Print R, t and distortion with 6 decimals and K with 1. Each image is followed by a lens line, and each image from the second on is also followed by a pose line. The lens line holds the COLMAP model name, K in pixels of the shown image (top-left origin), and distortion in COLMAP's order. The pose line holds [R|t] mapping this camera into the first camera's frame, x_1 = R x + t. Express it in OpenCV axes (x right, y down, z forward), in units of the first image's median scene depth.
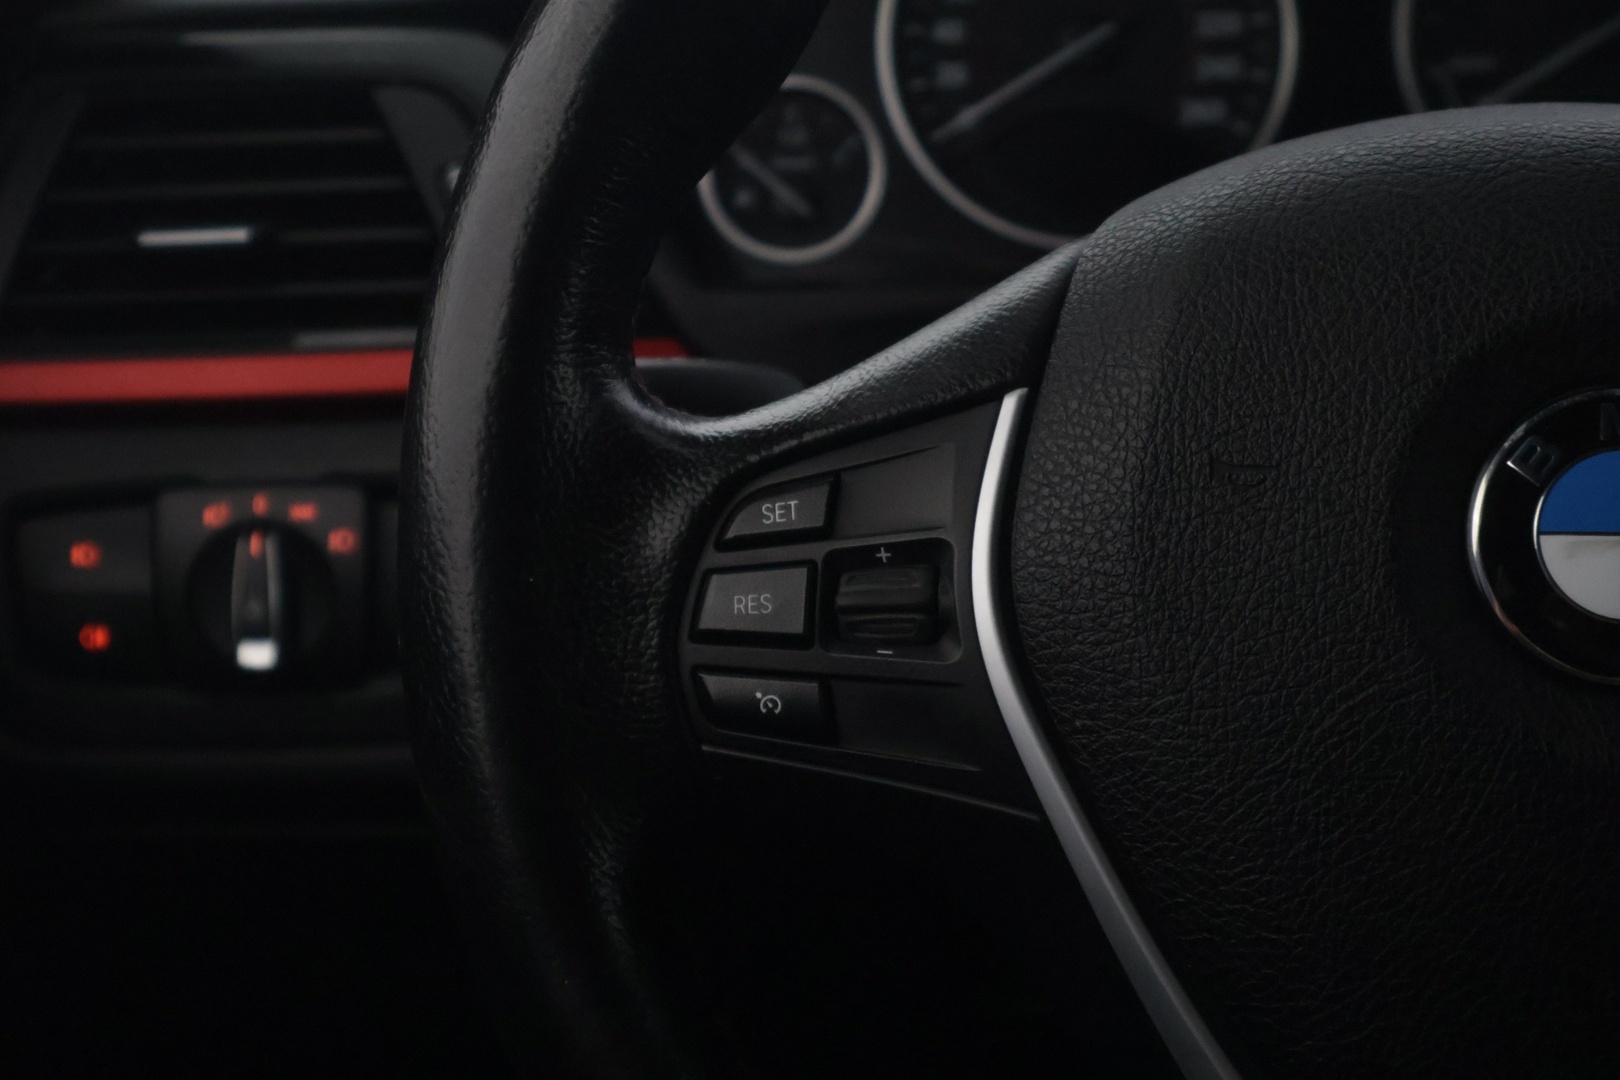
lens RADIAL K [[3272.5, 0, 807.1], [0, 3272.5, 537.0], [0, 0, 1]] dist [-0.004489, 0.000000]
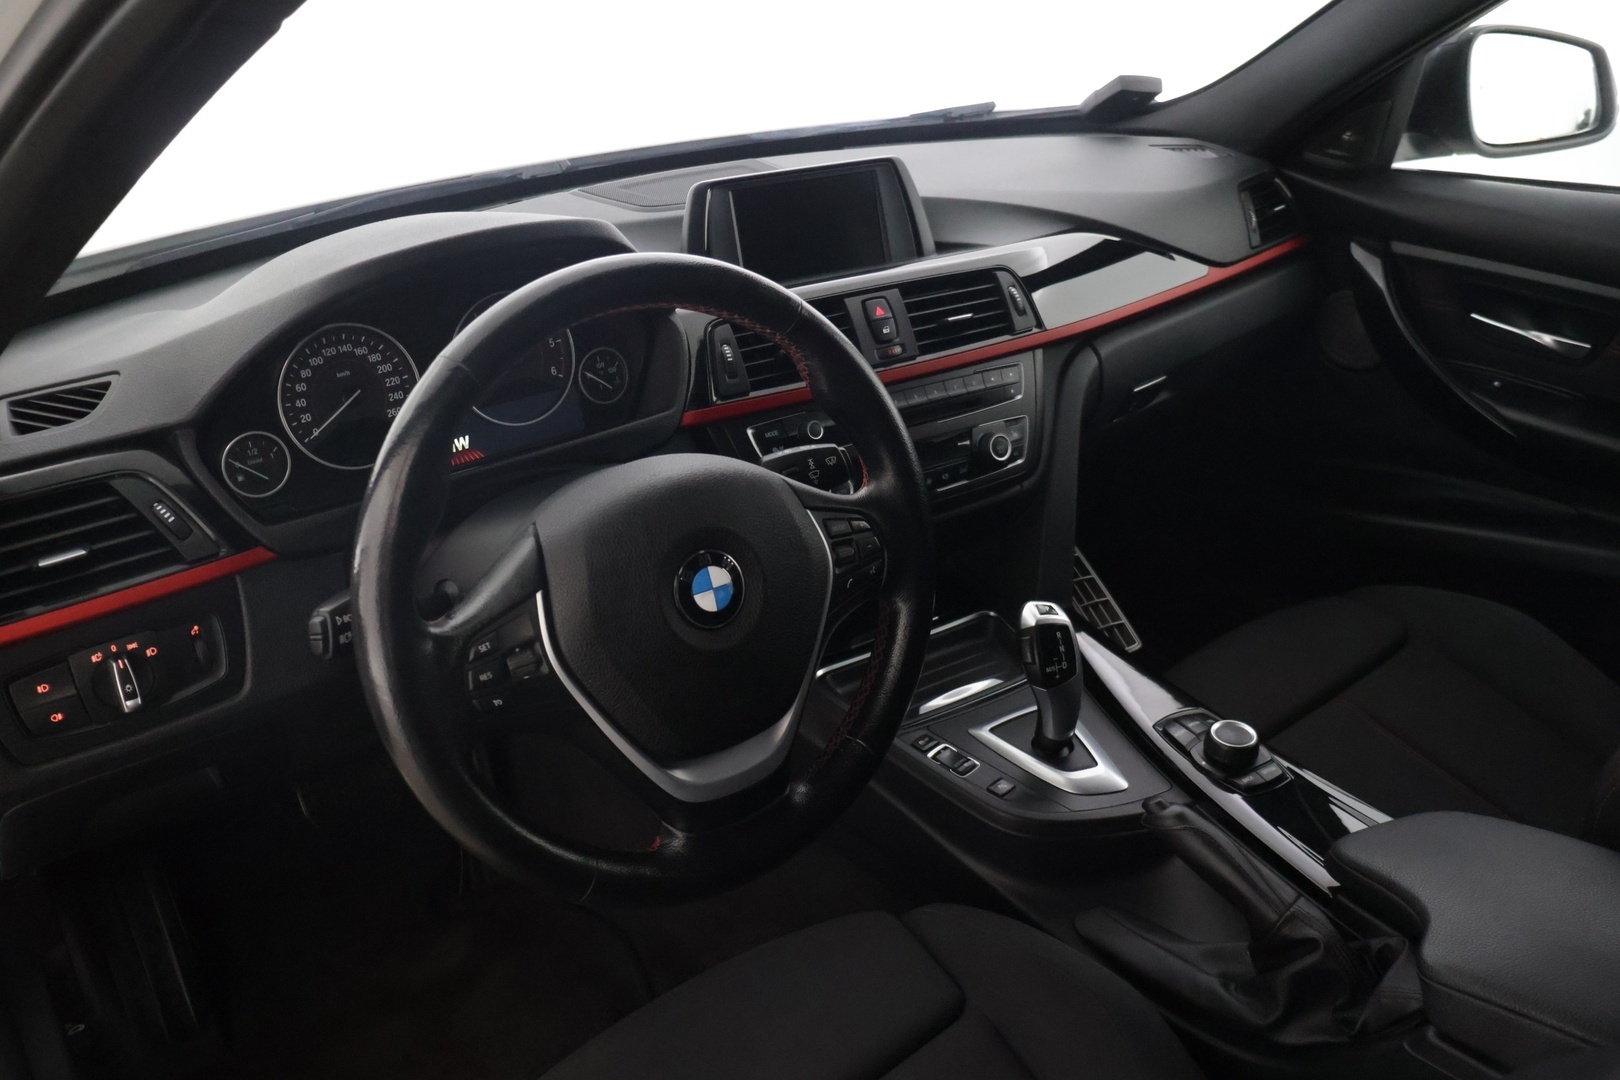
lens RADIAL K [[1355.8, 0, 812.5], [0, 1355.8, 529.7], [0, 0, 1]] dist [-0.008460, 0.013799]
pose [[0.754820, -0.265976, 0.599587, -0.550204], [0.165399, 0.961739, 0.218406, -0.364696], [-0.634736, -0.065686, 0.769932, -0.270524]]
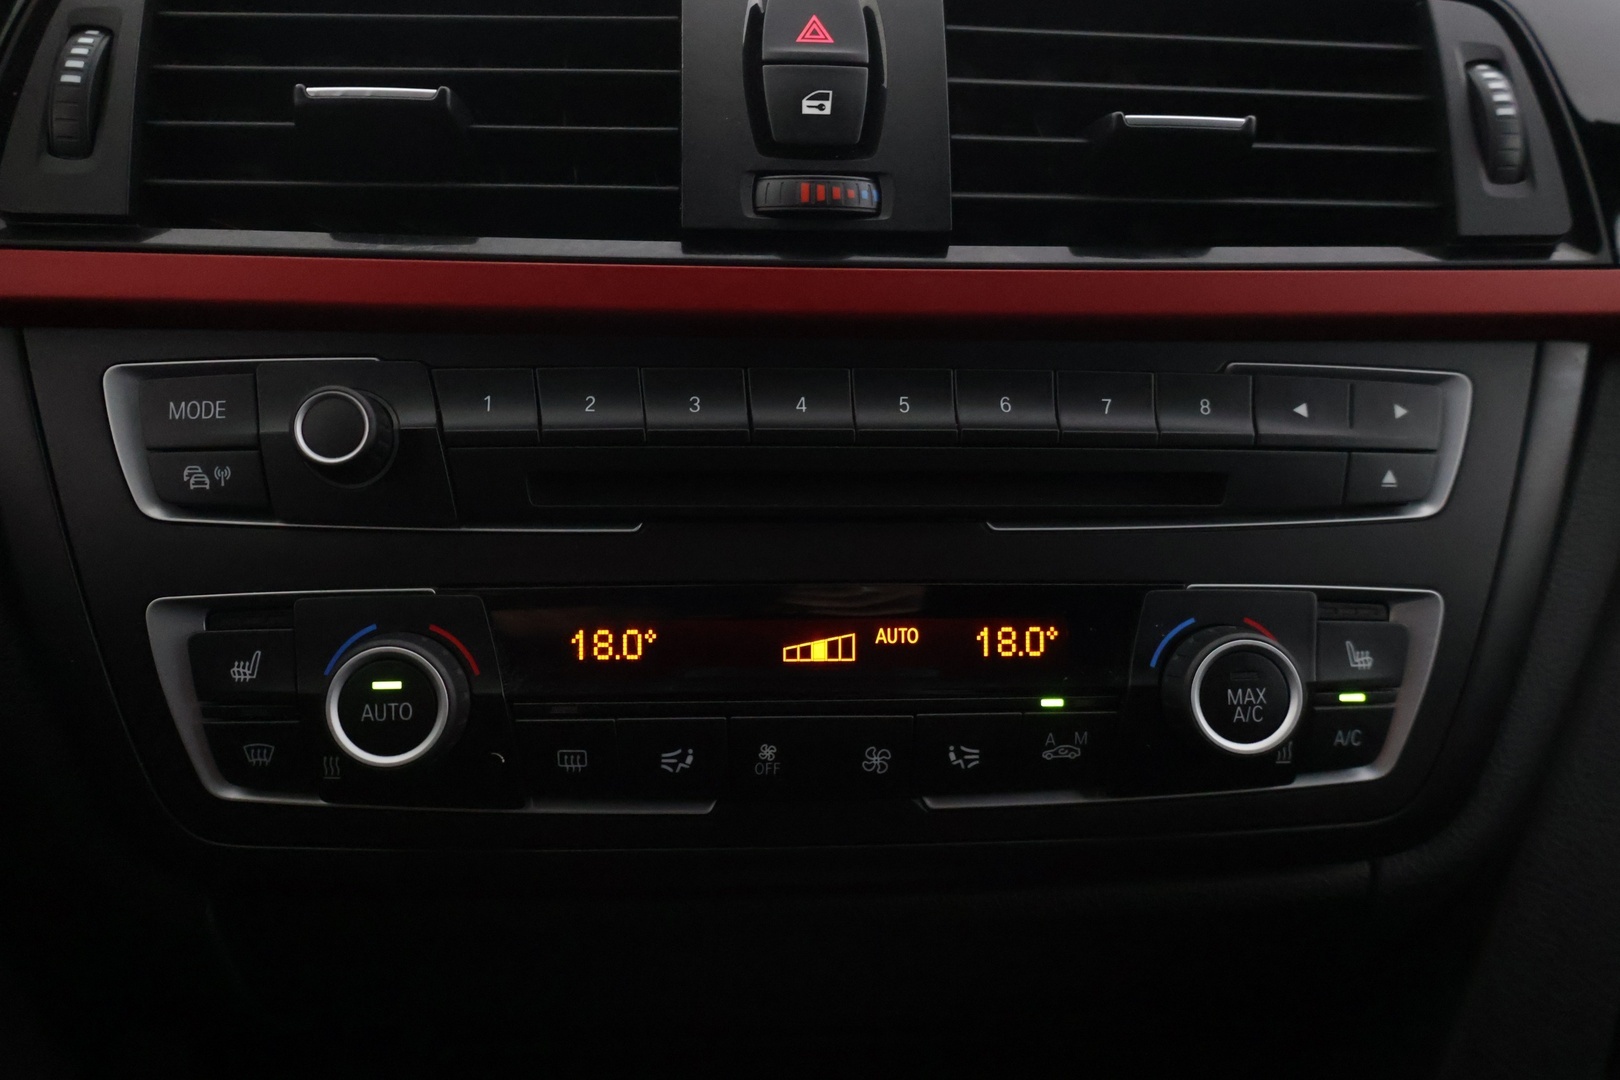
lens RADIAL K [[1480.2, 0, 816.6], [0, 1480.2, 537.9], [0, 0, 1]] dist [0.004666, 0.000000]
pose [[0.973558, -0.027570, 0.226771, 0.820226], [0.005163, 0.995092, 0.098815, -0.061503], [-0.228382, -0.095031, 0.968922, 0.796820]]
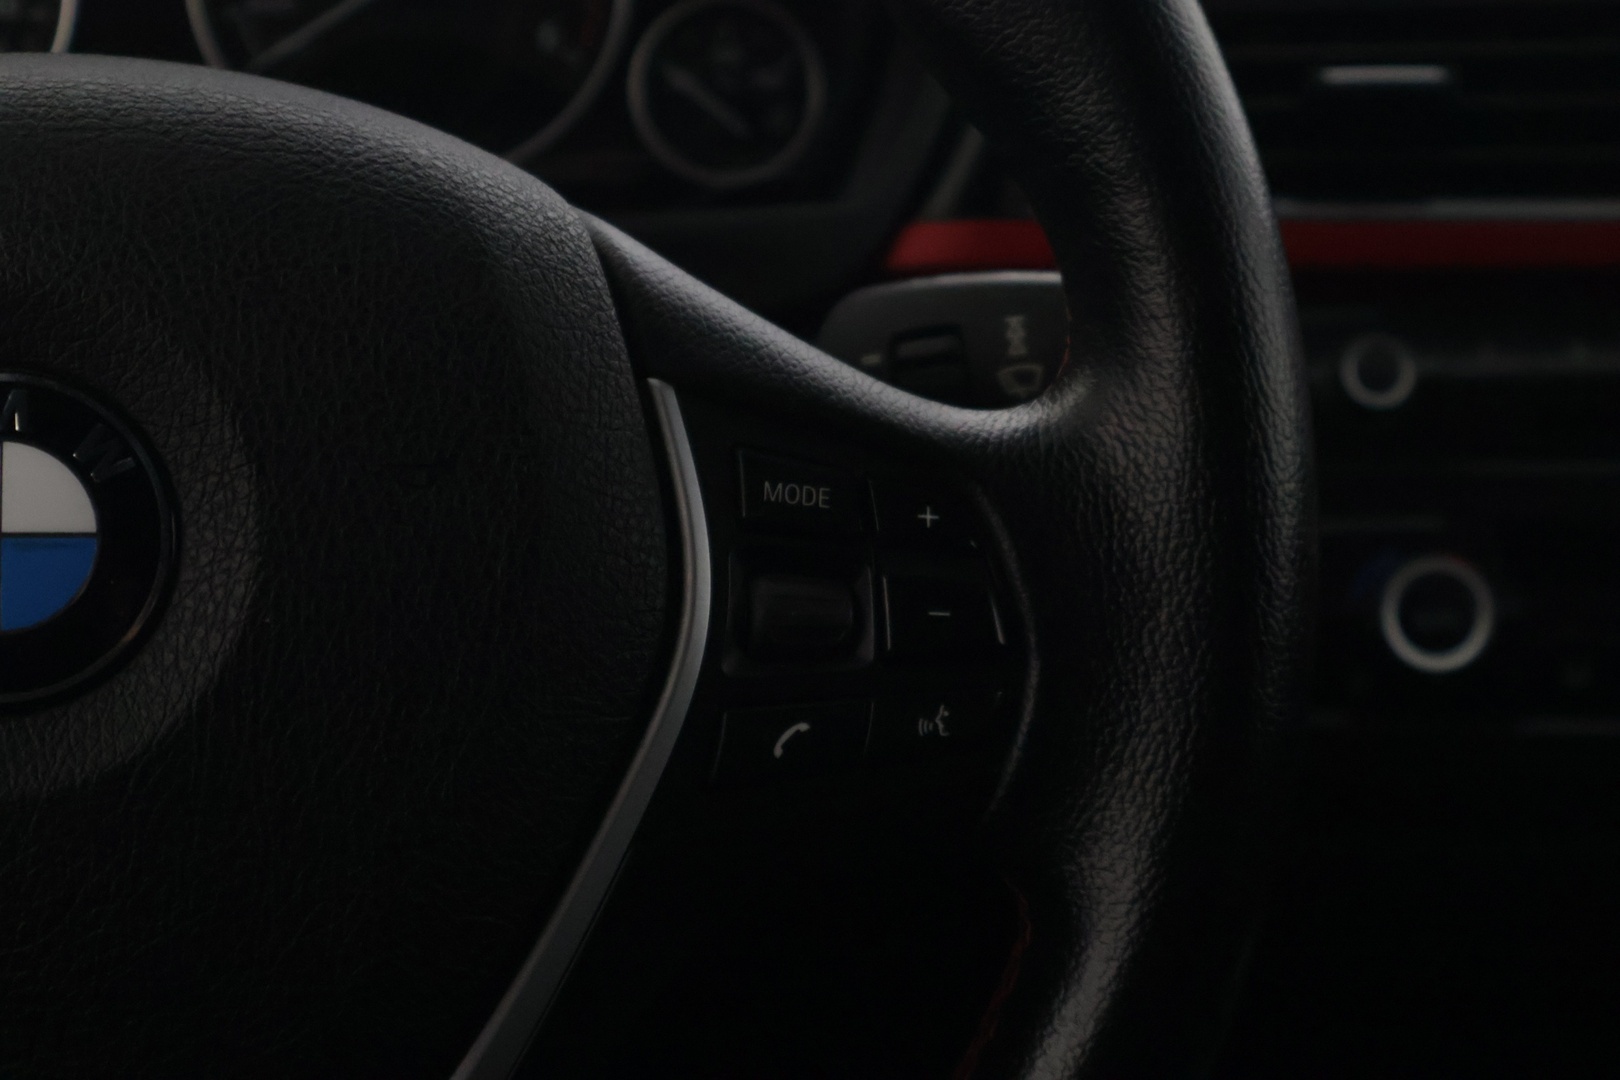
lens RADIAL K [[3272.5, 0, 811.0], [0, 3272.5, 540.6], [0, 0, 1]] dist [-0.004489, 0.000000]
pose [[0.982517, -0.023841, 0.184638, 0.280907], [0.019849, 0.999528, 0.023435, -0.014678], [-0.185109, -0.019360, 0.982527, 0.067328]]
